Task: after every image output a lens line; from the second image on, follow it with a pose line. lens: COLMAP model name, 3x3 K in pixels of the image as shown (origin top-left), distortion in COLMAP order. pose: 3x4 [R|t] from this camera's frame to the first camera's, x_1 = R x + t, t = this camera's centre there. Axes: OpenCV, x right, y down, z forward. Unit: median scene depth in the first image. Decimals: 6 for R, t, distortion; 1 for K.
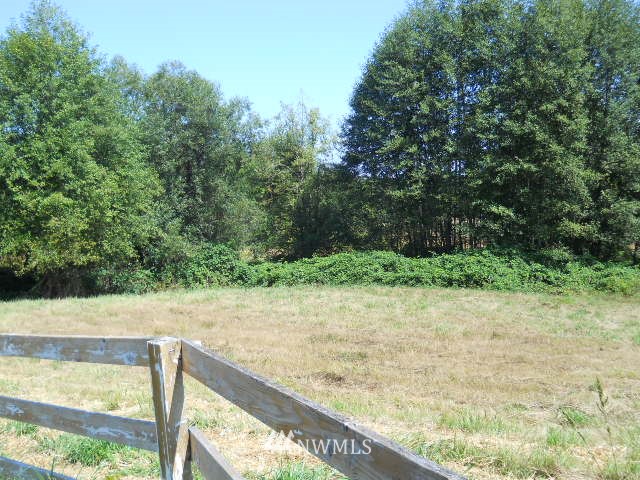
lens RADIAL K [[692.1, 0, 320.7], [0, 692.1, 239.3], [0, 0, 1]] dist [0.016284, 0.000000]
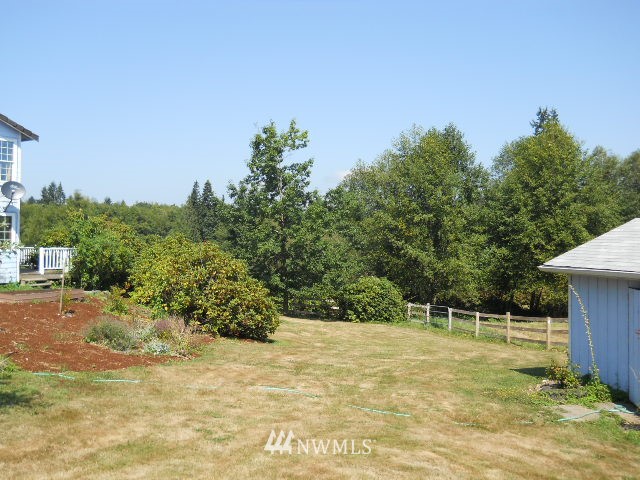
lens RADIAL K [[692.1, 0, 321.3], [0, 692.1, 237.6], [0, 0, 1]] dist [0.016284, 0.000000]
pose [[0.810198, -0.007594, -0.586108, 0.077190], [-0.025790, 0.998486, -0.048586, -0.013952], [0.585589, 0.054480, 0.808775, -0.512612]]
